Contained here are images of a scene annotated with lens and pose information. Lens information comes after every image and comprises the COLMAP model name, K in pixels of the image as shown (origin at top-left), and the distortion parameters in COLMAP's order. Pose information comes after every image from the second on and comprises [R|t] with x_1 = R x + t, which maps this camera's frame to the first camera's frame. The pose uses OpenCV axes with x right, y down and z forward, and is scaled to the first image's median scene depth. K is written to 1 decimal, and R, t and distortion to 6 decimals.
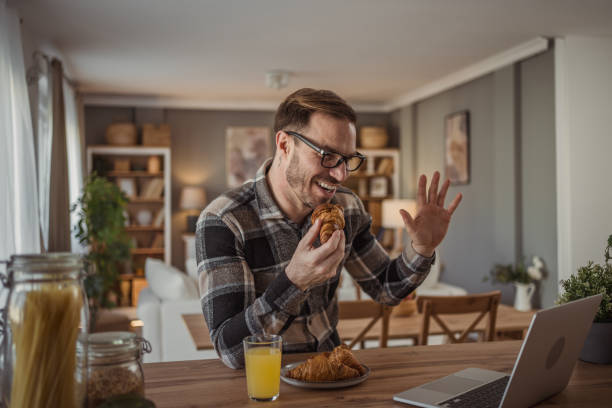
lens RADIAL K [[640.9, 0, 306.0], [0, 640.9, 204.0], [0, 0, 1]] dist [0.003585, 0.007461]
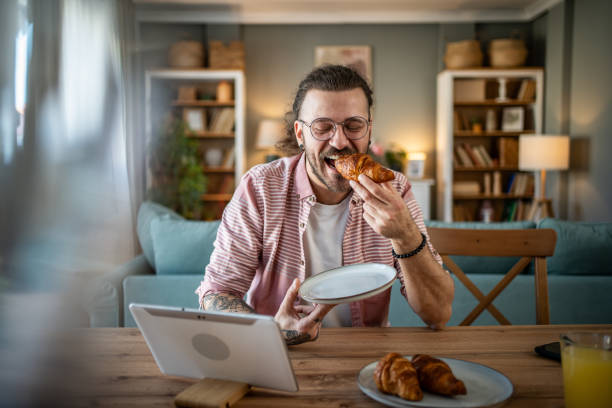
lens RADIAL K [[612.8, 0, 304.2], [0, 612.8, 187.7], [0, 0, 1]] dist [0.000418, 0.026795]
pose [[0.976719, 0.016885, -0.213858, 0.030594], [-0.004794, 0.998367, 0.056927, 0.015044], [0.214470, -0.054577, 0.975205, 0.253988]]
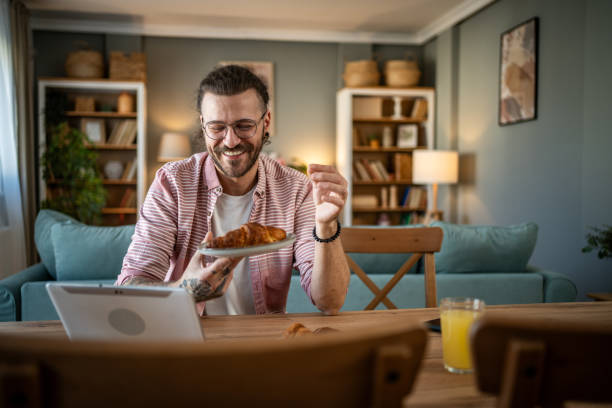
lens RADIAL K [[612.8, 0, 304.2], [0, 612.8, 187.7], [0, 0, 1]] dist [0.000418, 0.026795]
pose [[0.998281, 0.013634, -0.057007, 0.031122], [-0.012081, 0.999549, 0.027505, 0.019900], [0.057356, -0.026769, 0.997995, 0.244030]]
